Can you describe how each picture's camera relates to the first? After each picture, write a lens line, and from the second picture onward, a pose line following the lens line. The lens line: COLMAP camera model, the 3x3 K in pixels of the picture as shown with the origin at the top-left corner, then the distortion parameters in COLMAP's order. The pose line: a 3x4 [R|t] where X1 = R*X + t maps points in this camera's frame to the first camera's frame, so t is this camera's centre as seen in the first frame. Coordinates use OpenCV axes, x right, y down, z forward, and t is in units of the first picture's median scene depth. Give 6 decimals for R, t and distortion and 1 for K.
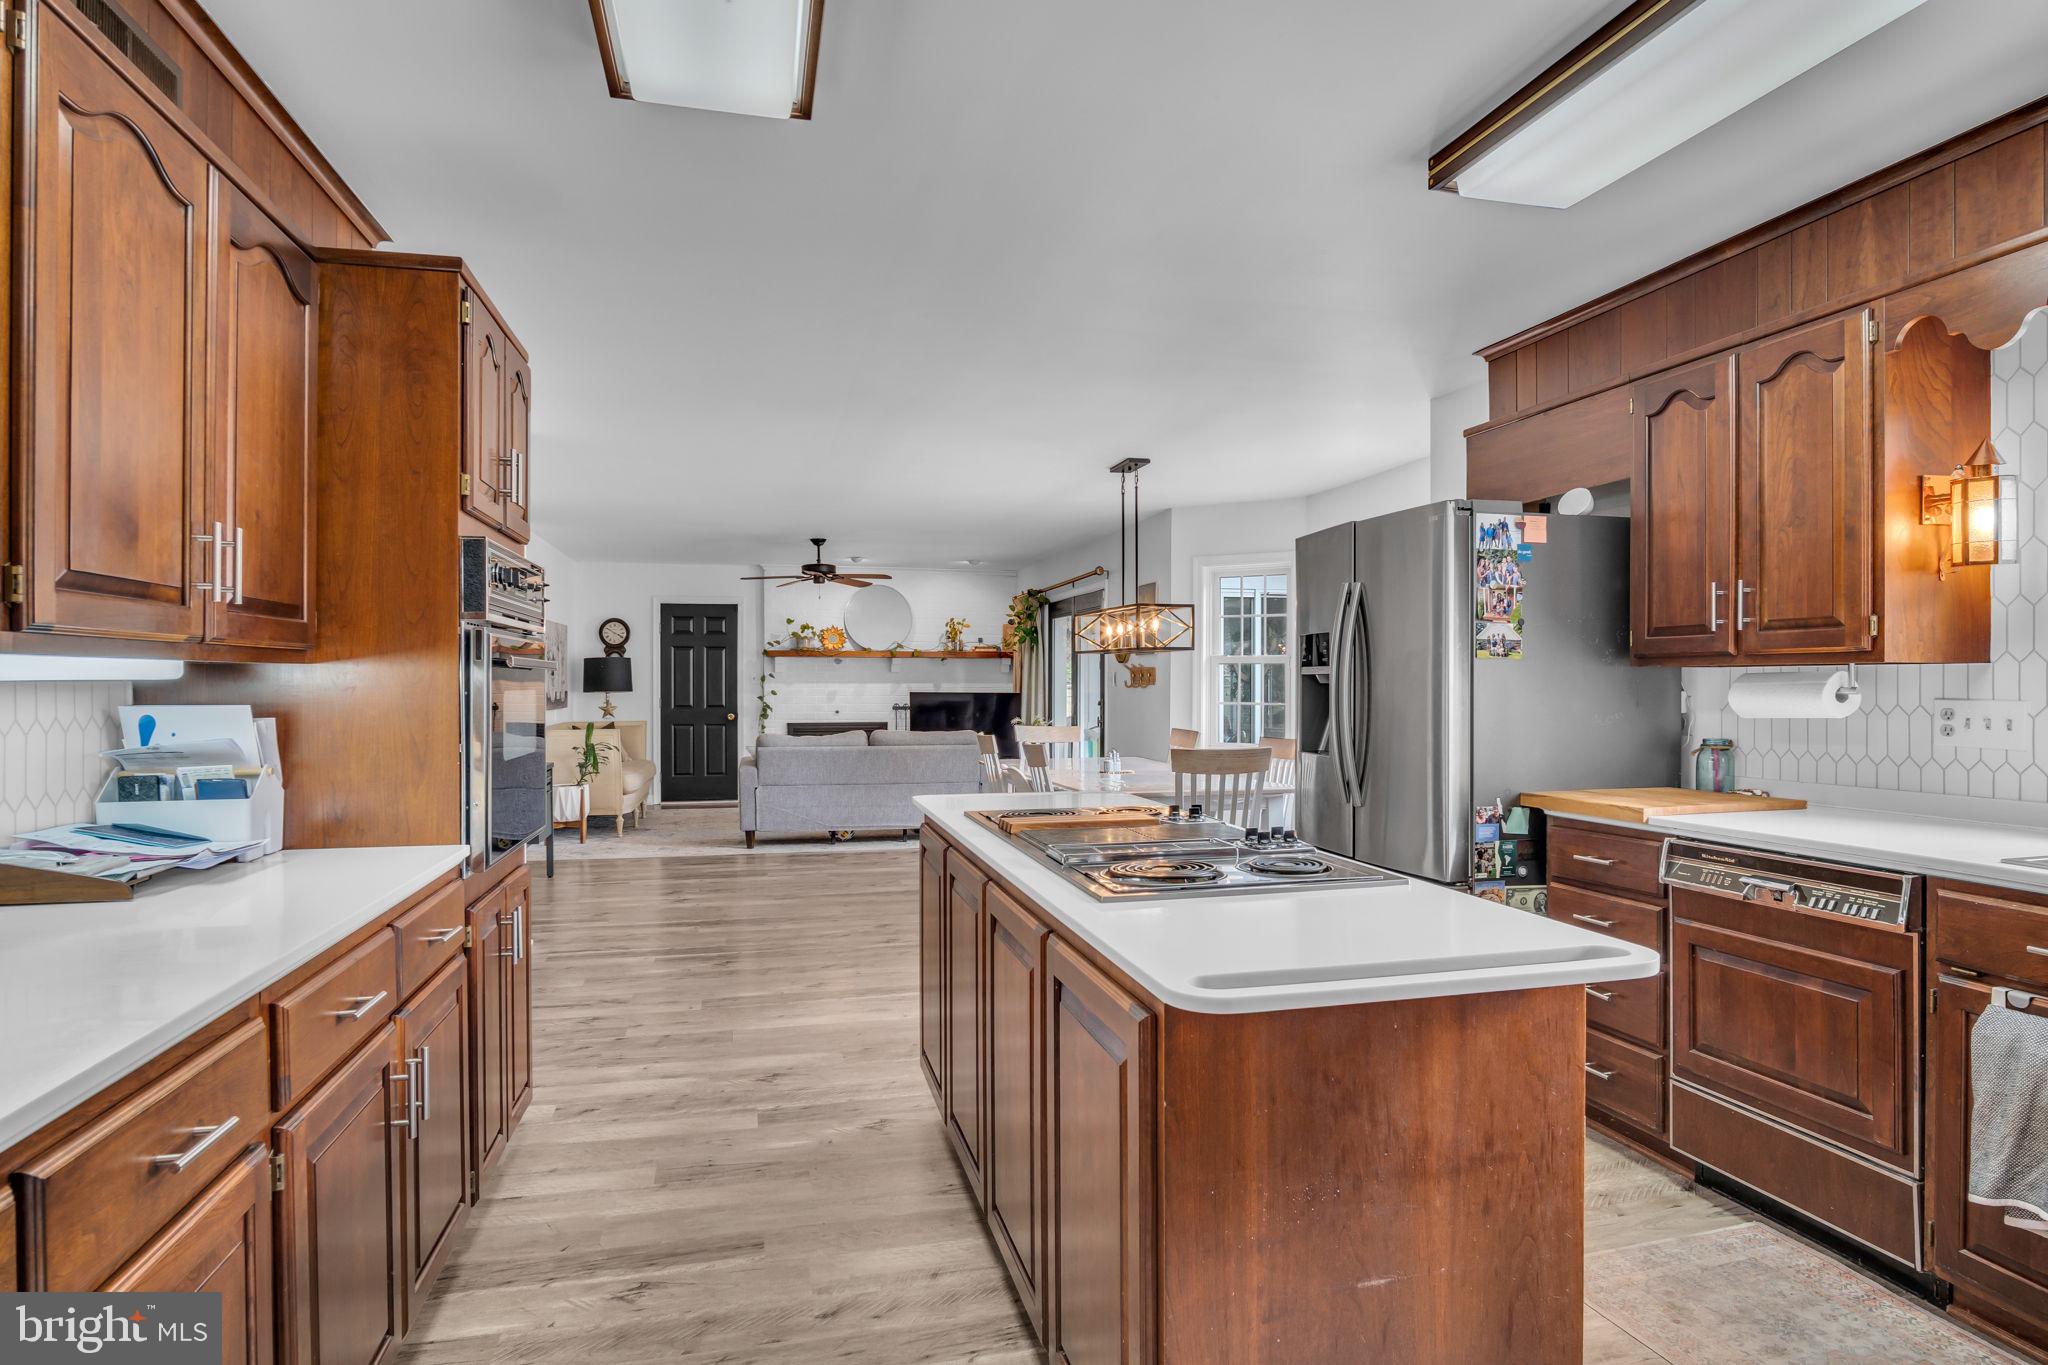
lens RADIAL K [[1109.8, 0, 1030.1], [0, 1109.8, 684.9], [0, 0, 1]] dist [-0.024329, -0.000108]
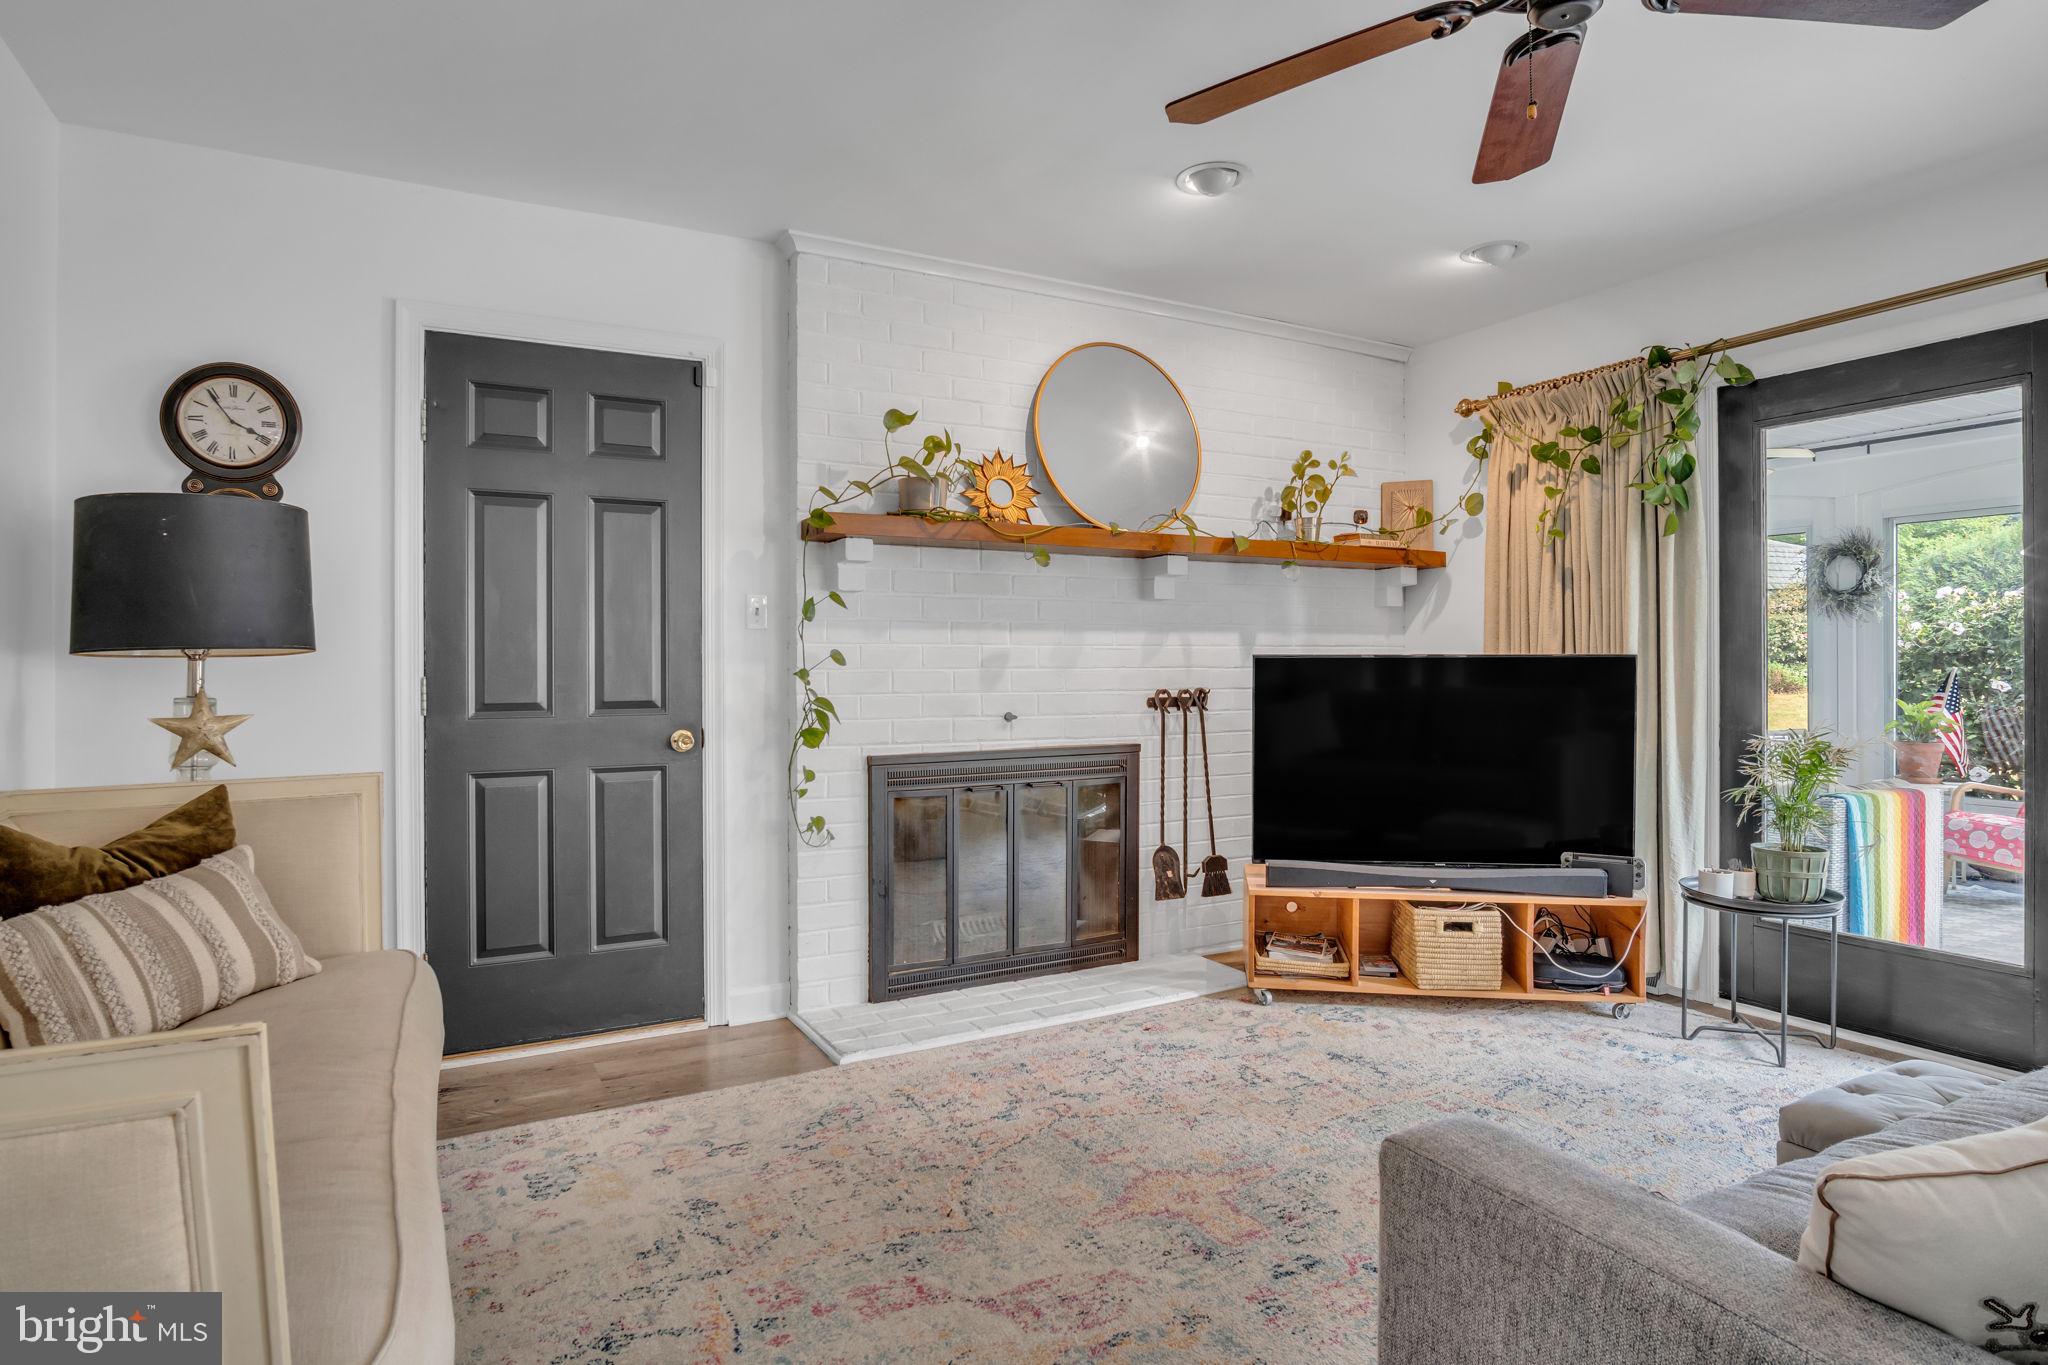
lens RADIAL K [[1109.8, 0, 1014.7], [0, 1109.8, 673.8], [0, 0, 1]] dist [-0.024329, -0.000108]
pose [[0.968202, -0.006452, 0.250088, -0.259711], [0.003784, 0.999931, 0.011148, 0.008076], [-0.250143, -0.009847, 0.968159, 0.697345]]
